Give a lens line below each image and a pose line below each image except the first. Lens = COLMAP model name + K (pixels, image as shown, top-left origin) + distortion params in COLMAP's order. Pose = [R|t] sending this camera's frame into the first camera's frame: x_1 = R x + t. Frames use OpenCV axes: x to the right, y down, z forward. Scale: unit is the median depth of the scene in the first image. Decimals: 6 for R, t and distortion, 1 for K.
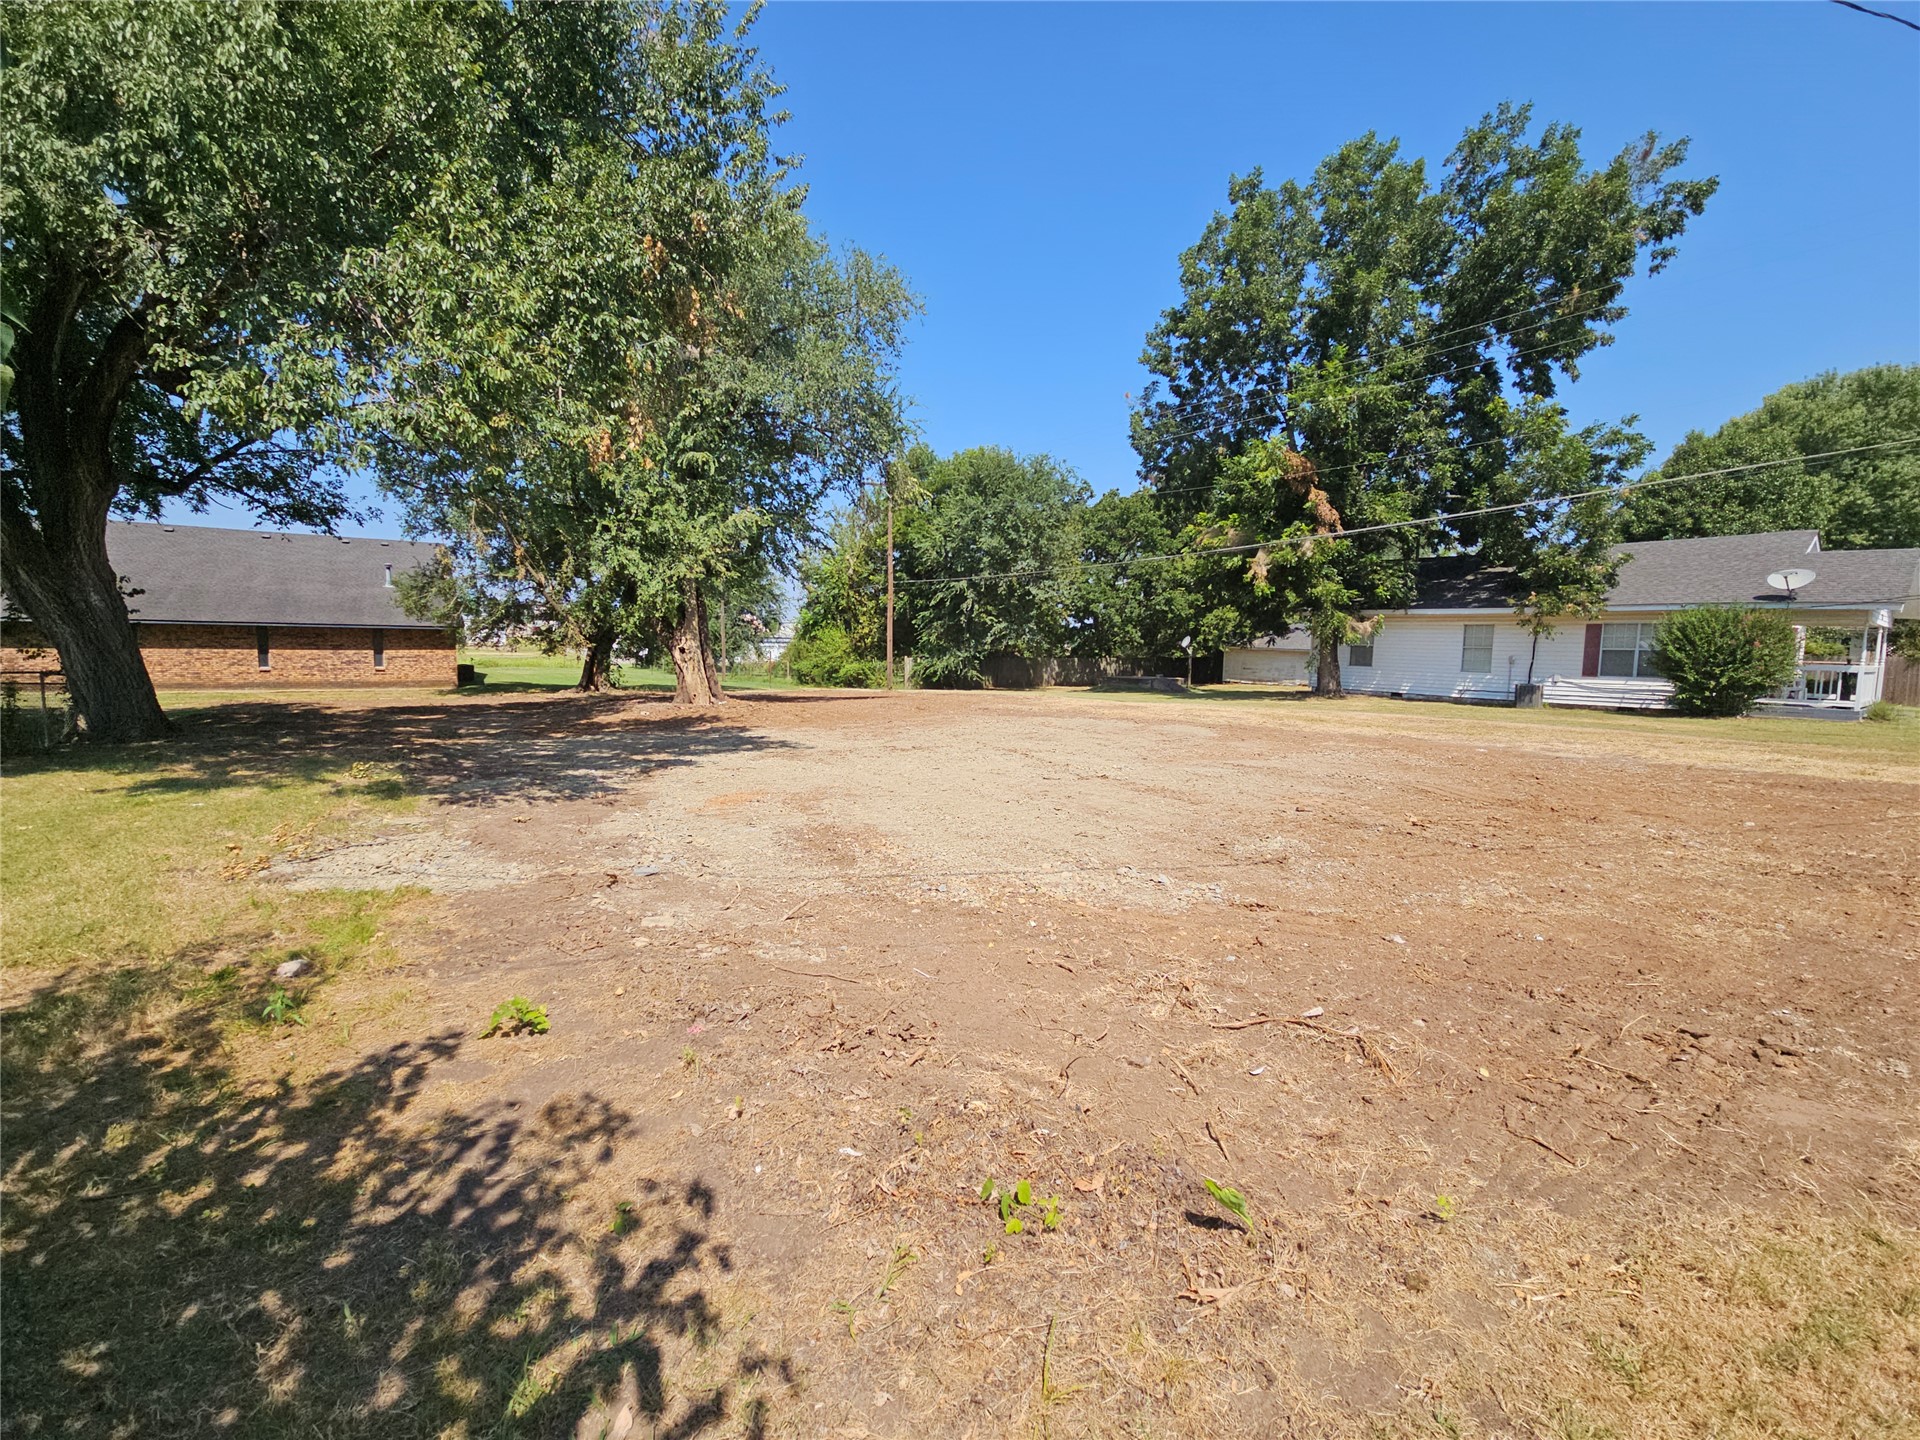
lens RADIAL K [[779.4, 0, 955.1], [0, 779.4, 715.7], [0, 0, 1]] dist [0.012590, -0.009397]
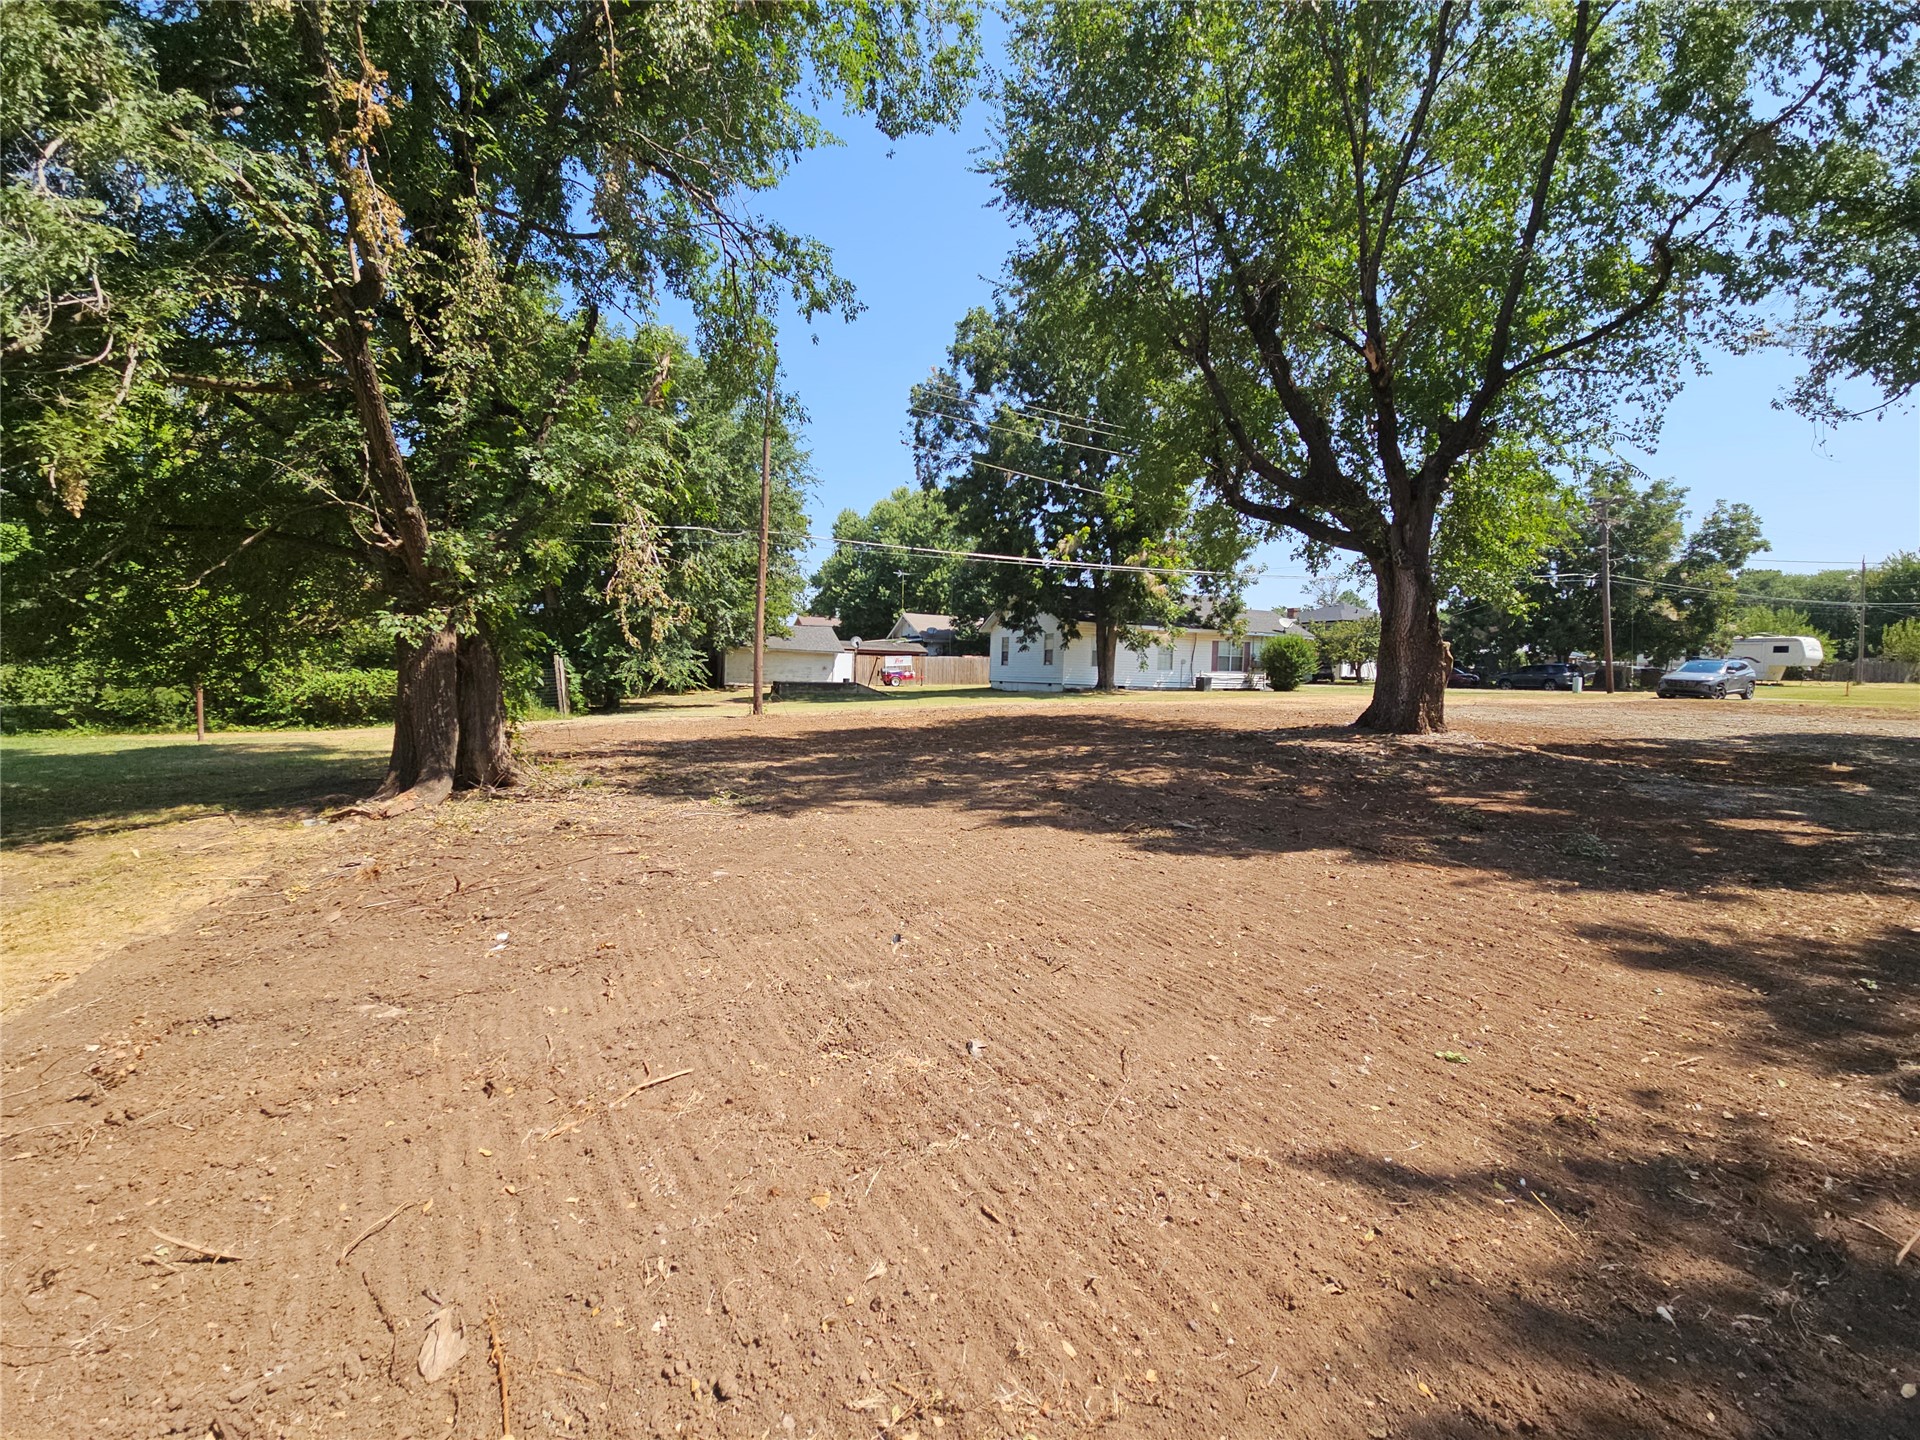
lens RADIAL K [[779.4, 0, 953.6], [0, 779.4, 718.3], [0, 0, 1]] dist [0.012590, -0.009397]
pose [[0.243442, -0.071510, 0.967276, -0.716157], [0.069533, 0.995999, 0.056133, -0.060685], [-0.967420, 0.053592, 0.247440, 0.826886]]
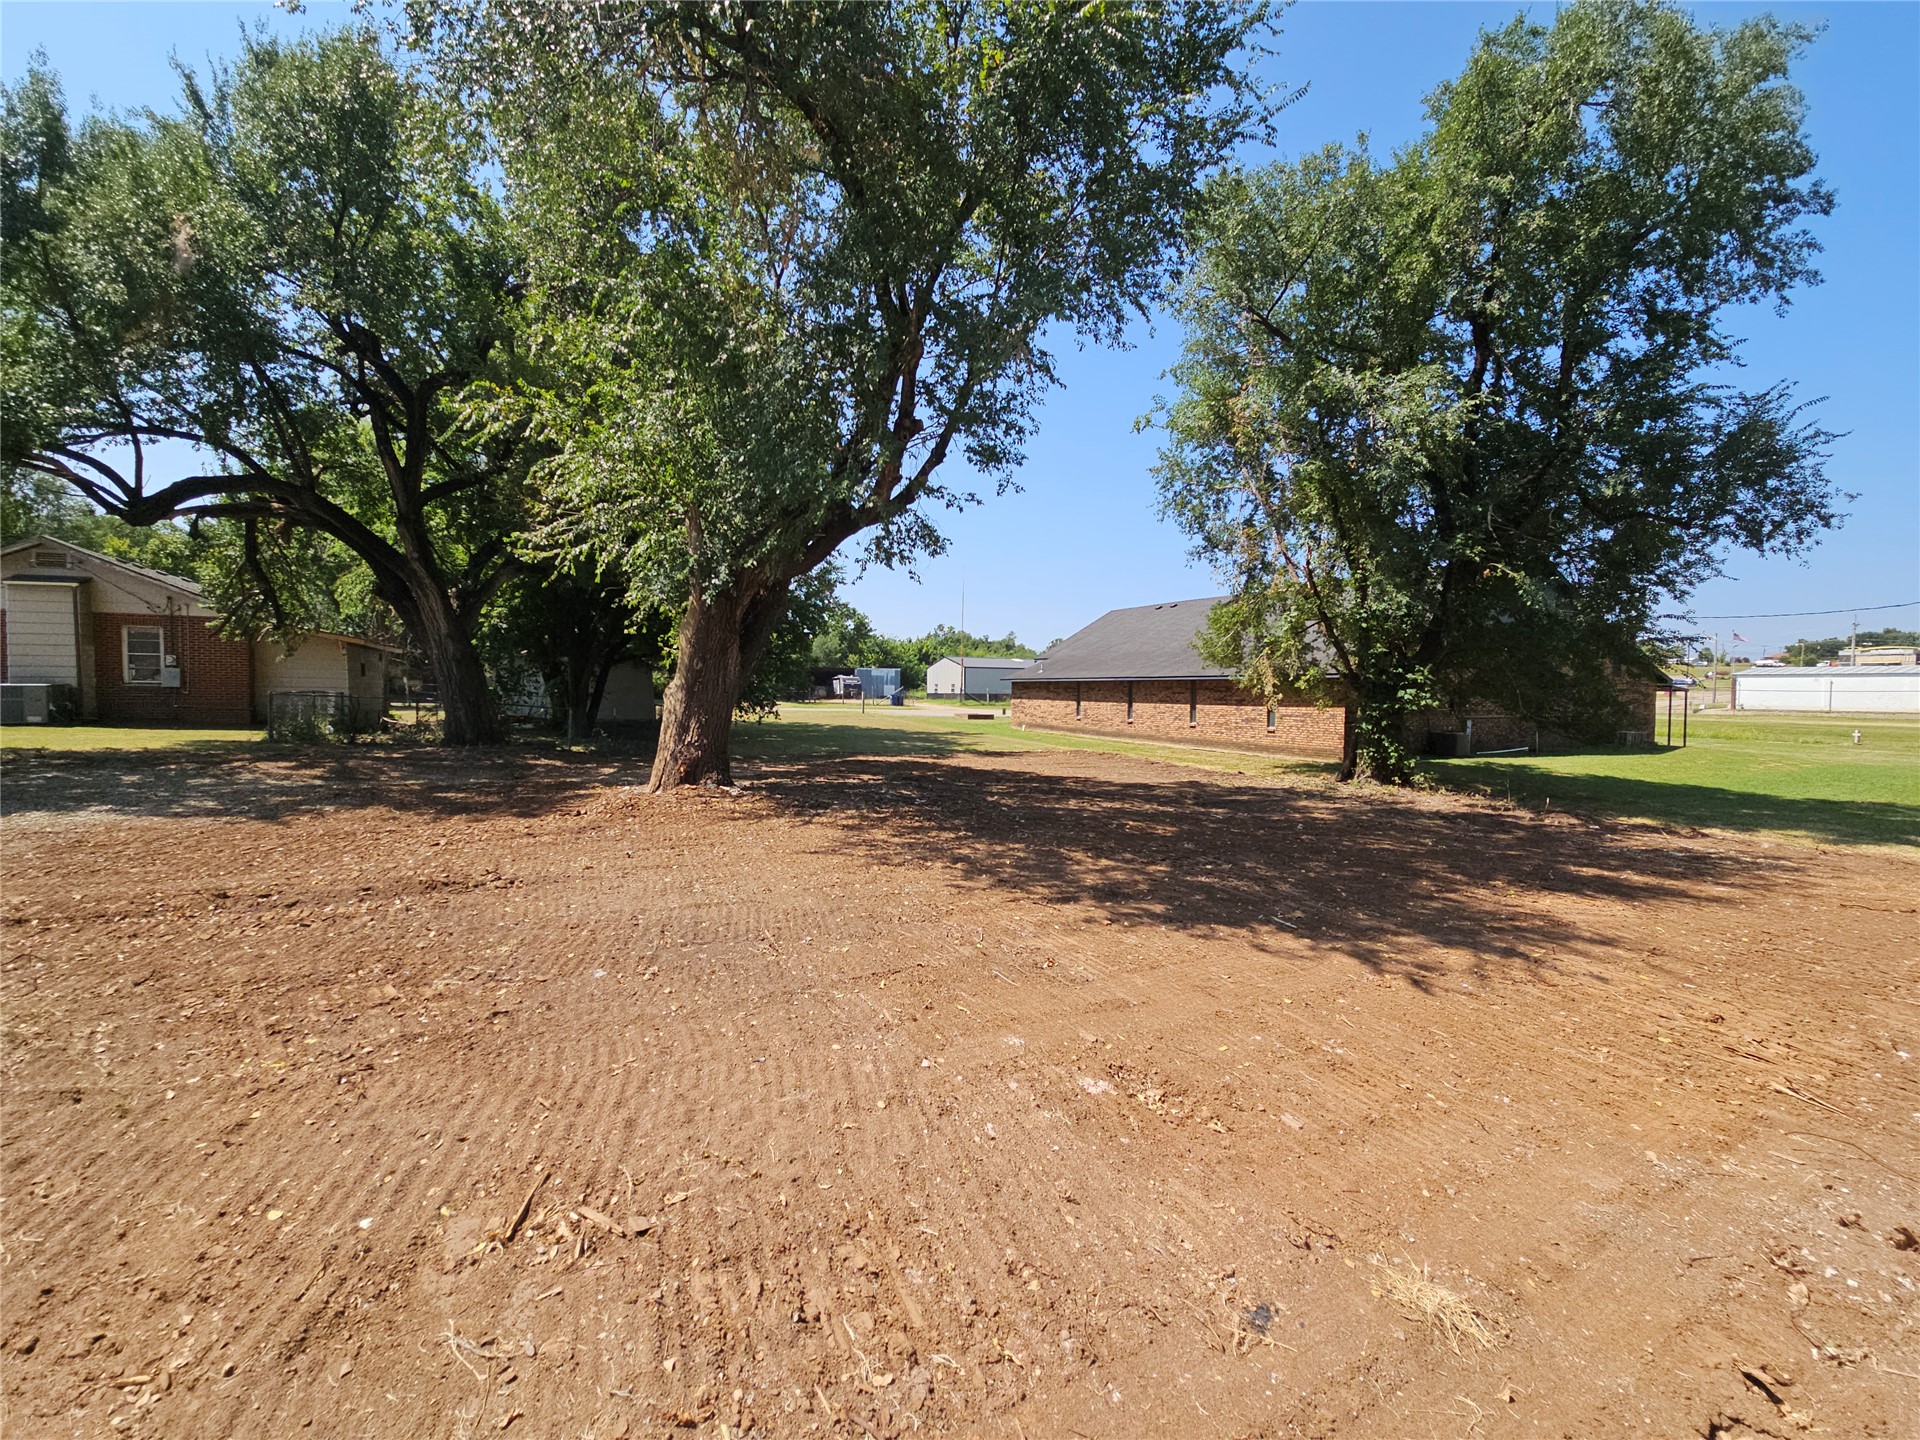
lens RADIAL K [[779.4, 0, 954.9], [0, 779.4, 715.5], [0, 0, 1]] dist [0.012590, -0.009397]
pose [[-0.153314, 0.013125, -0.988090, 0.112034], [-0.104274, 0.994114, 0.029385, -0.068444], [0.982661, 0.107537, -0.151043, 0.856023]]
